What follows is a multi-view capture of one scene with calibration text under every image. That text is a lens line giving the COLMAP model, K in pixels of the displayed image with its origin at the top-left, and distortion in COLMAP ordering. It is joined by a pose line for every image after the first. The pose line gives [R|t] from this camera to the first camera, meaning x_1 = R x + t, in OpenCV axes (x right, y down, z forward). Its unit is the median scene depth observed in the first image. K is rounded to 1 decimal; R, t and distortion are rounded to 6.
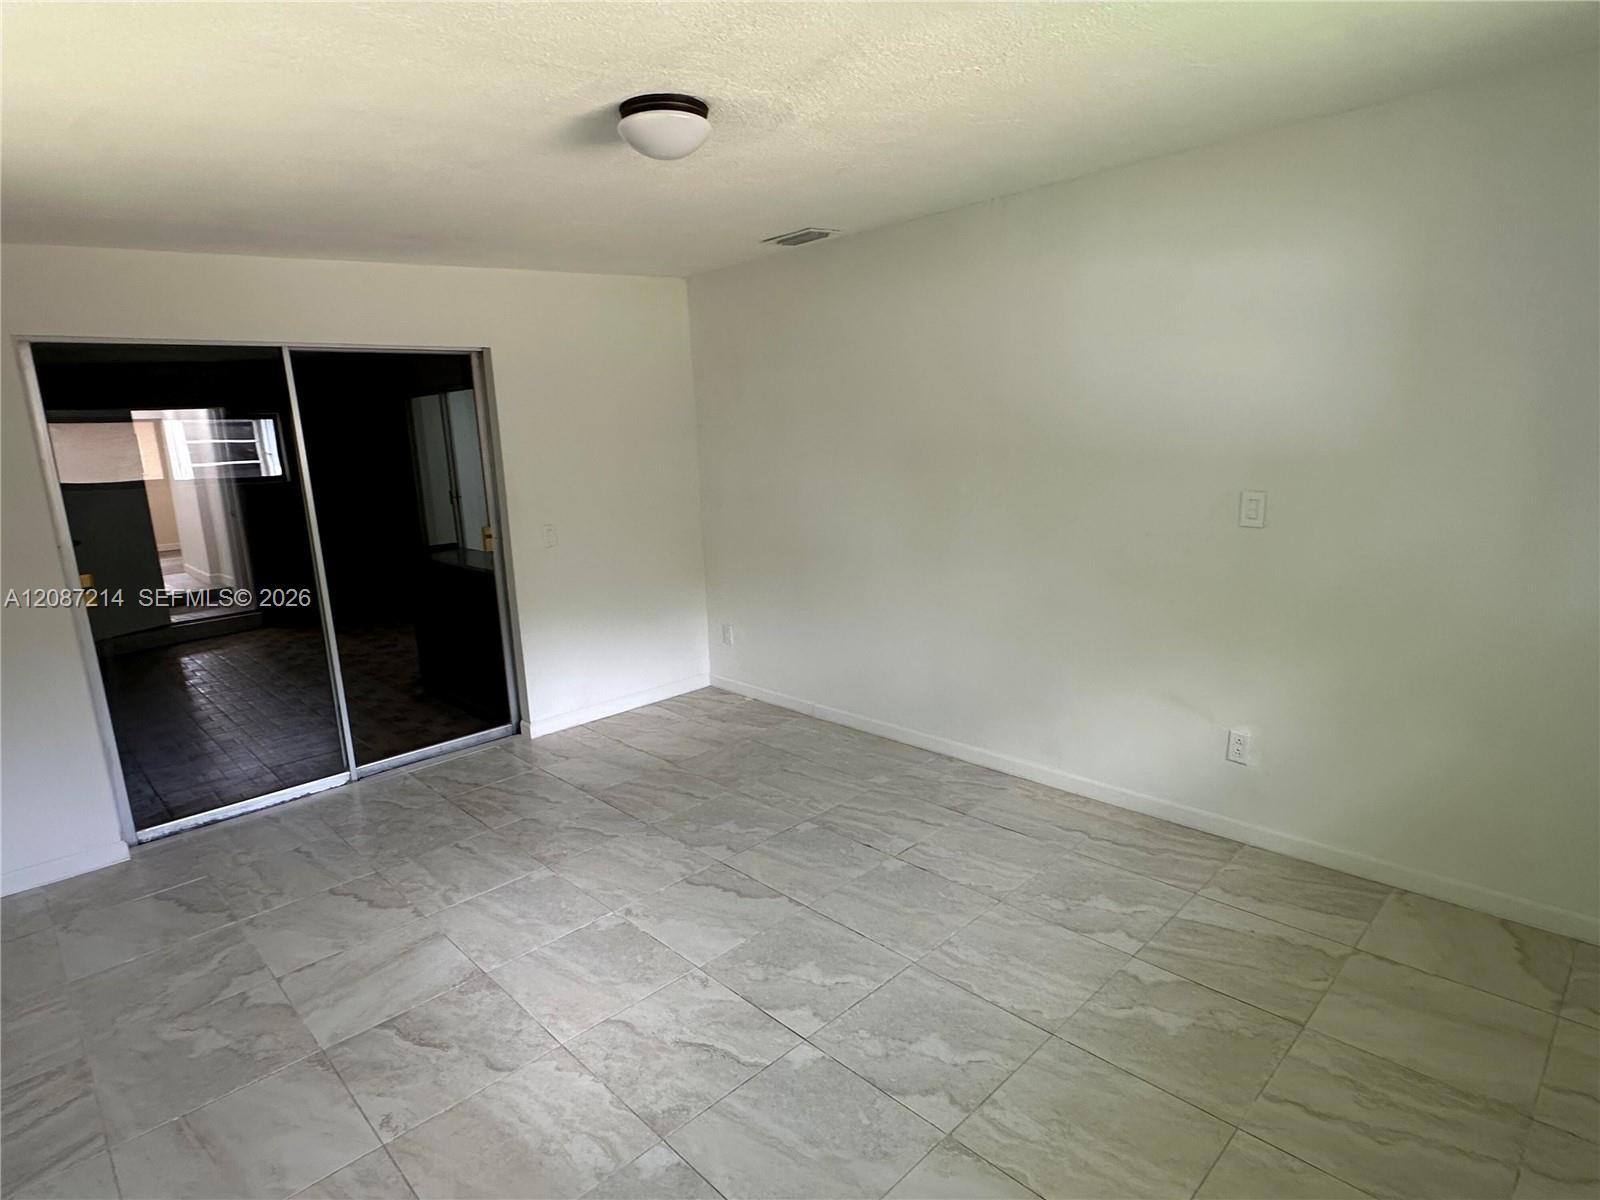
lens RADIAL K [[882.0, 0, 797.4], [0, 882.0, 605.1], [0, 0, 1]] dist [-0.001879, -0.000683]
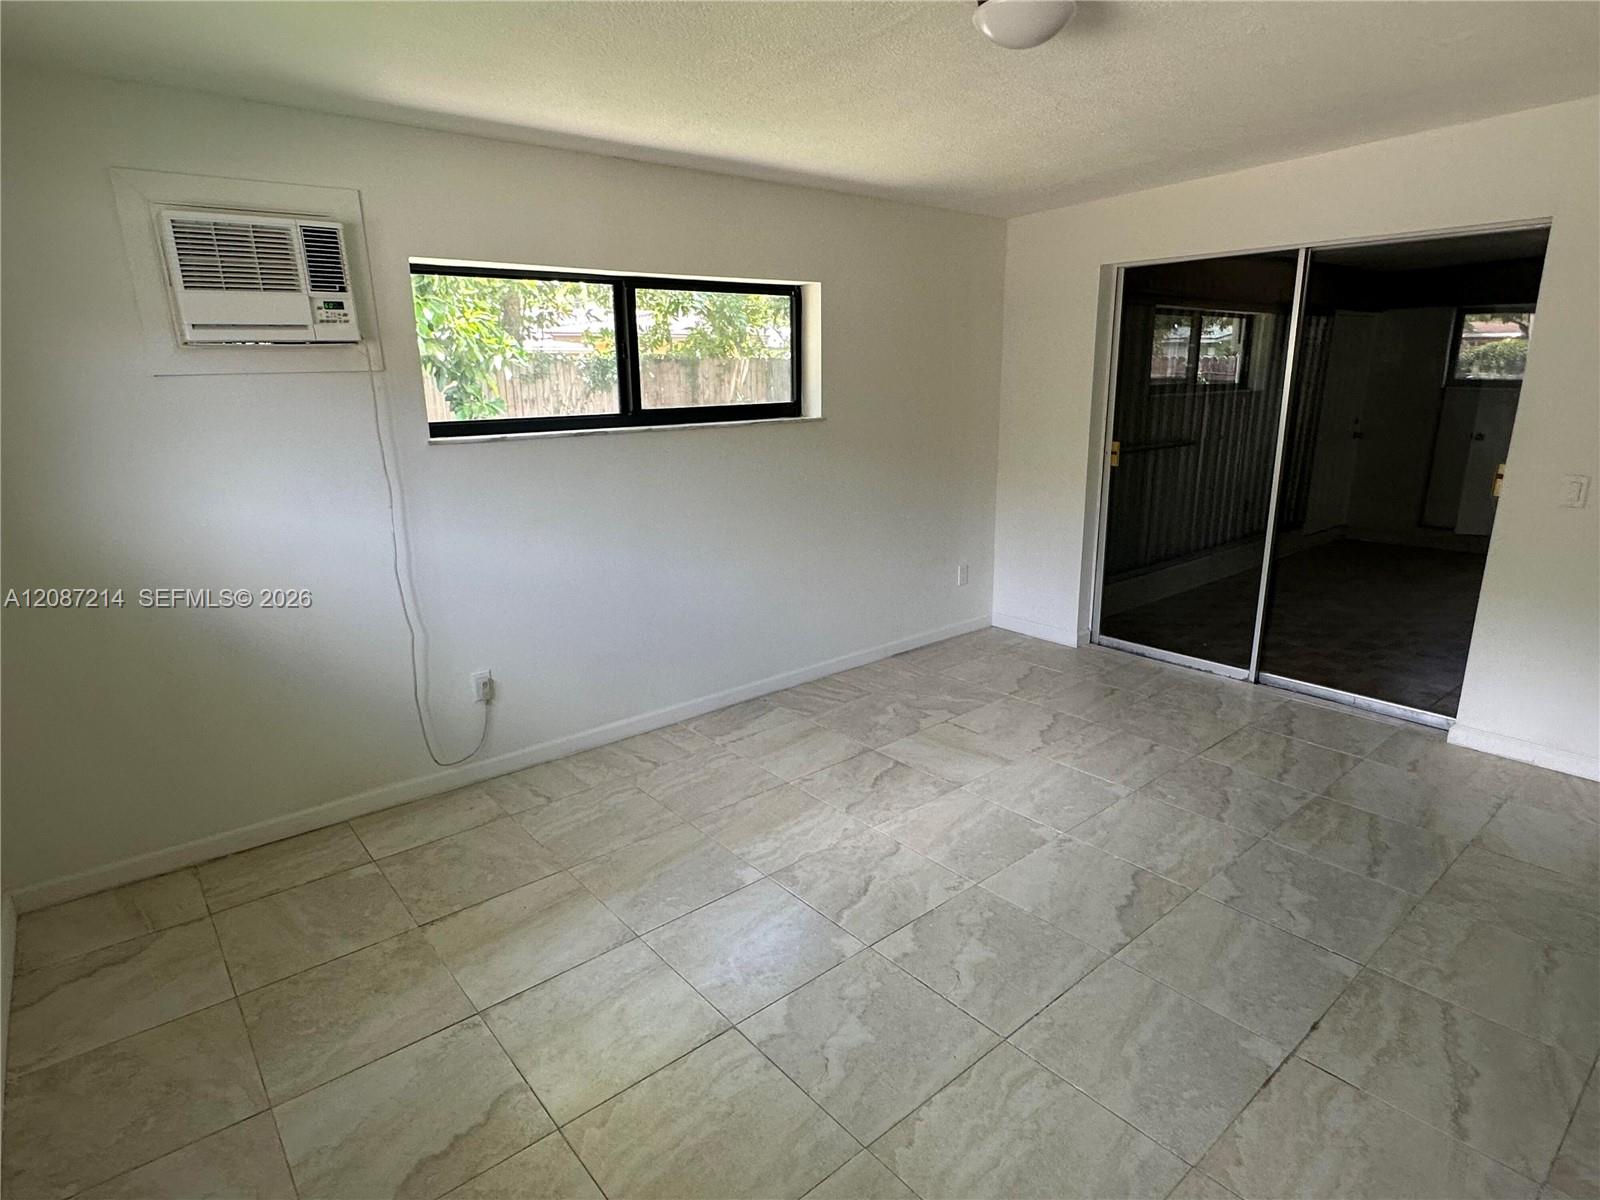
lens RADIAL K [[882.0, 0, 797.5], [0, 882.0, 597.3], [0, 0, 1]] dist [-0.001879, -0.000683]
pose [[-0.072082, 0.295923, -0.952488, 0.683615], [-0.183373, 0.934762, 0.304293, -0.153954], [0.980397, 0.196595, -0.013115, 0.648657]]
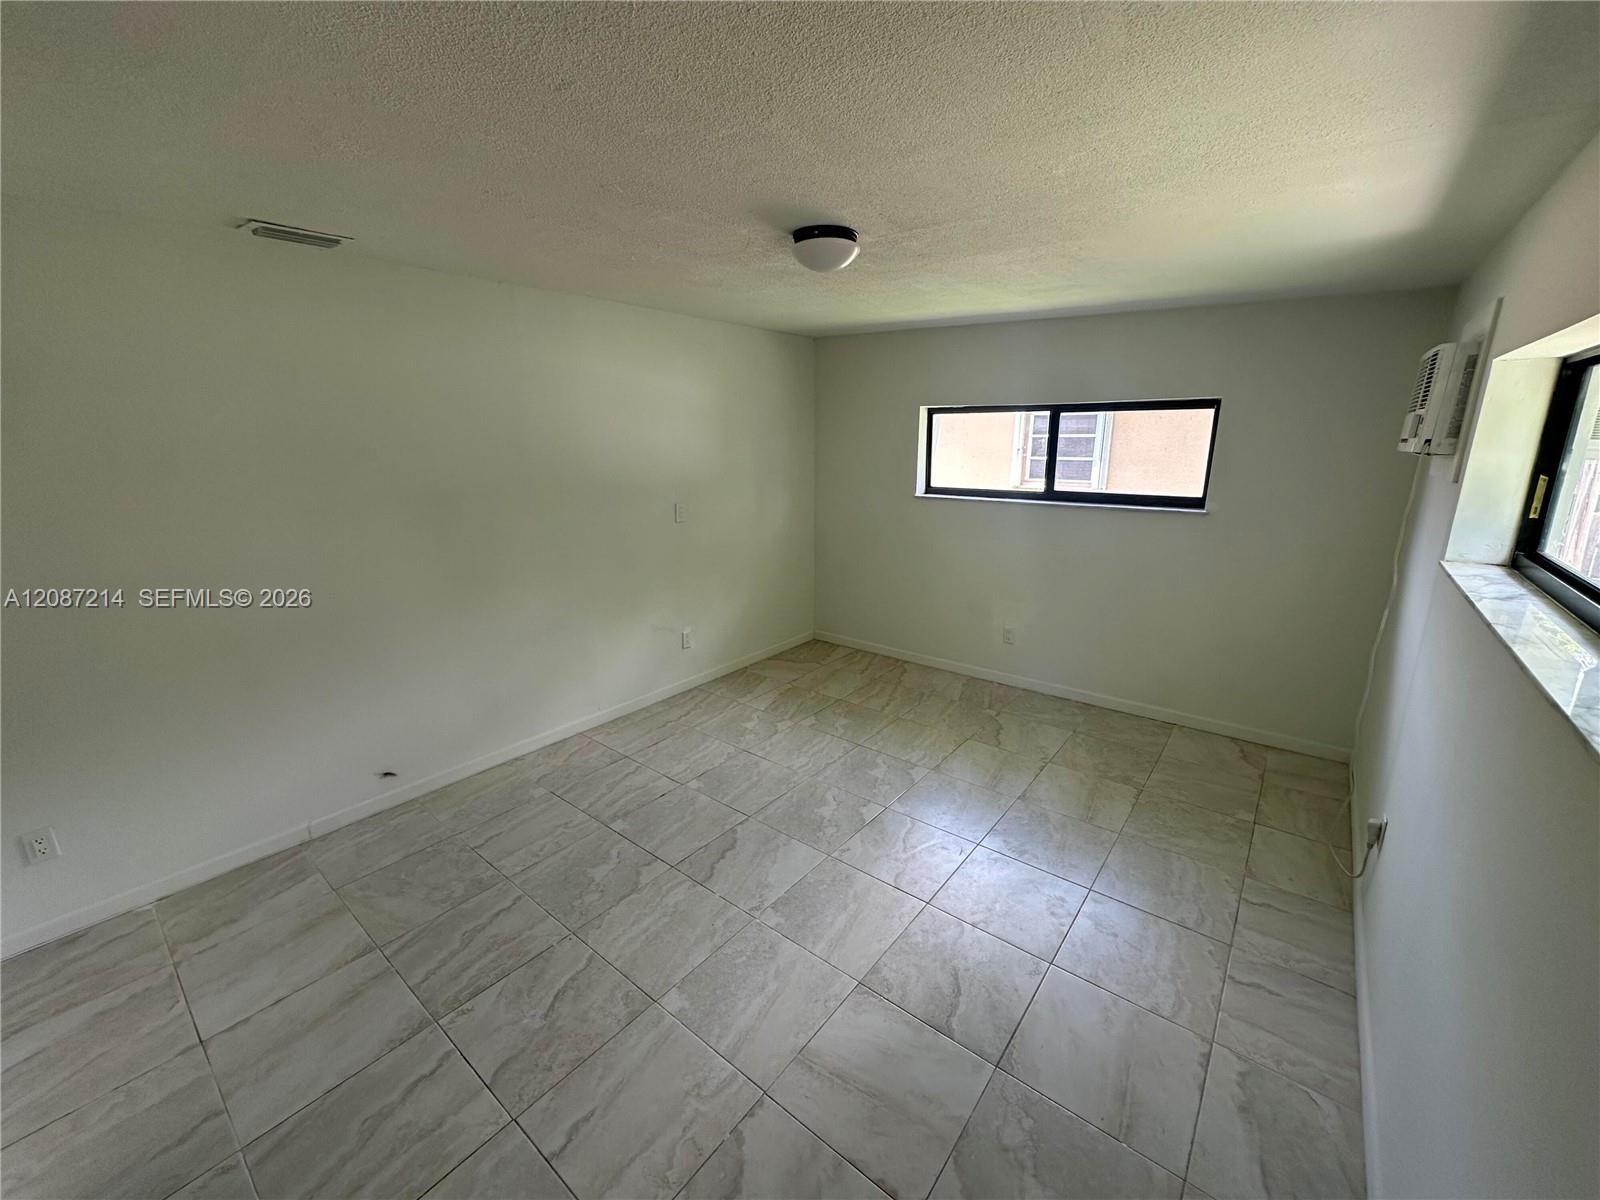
lens RADIAL K [[636.3, 0, 796.5], [0, 636.3, 605.6], [0, 0, 1]] dist [0.000836, 0.000078]
pose [[-0.121079, -0.214337, 0.969226, -0.876238], [0.210223, 0.948725, 0.236065, -0.189424], [-0.970127, 0.232336, -0.069812, 0.897991]]
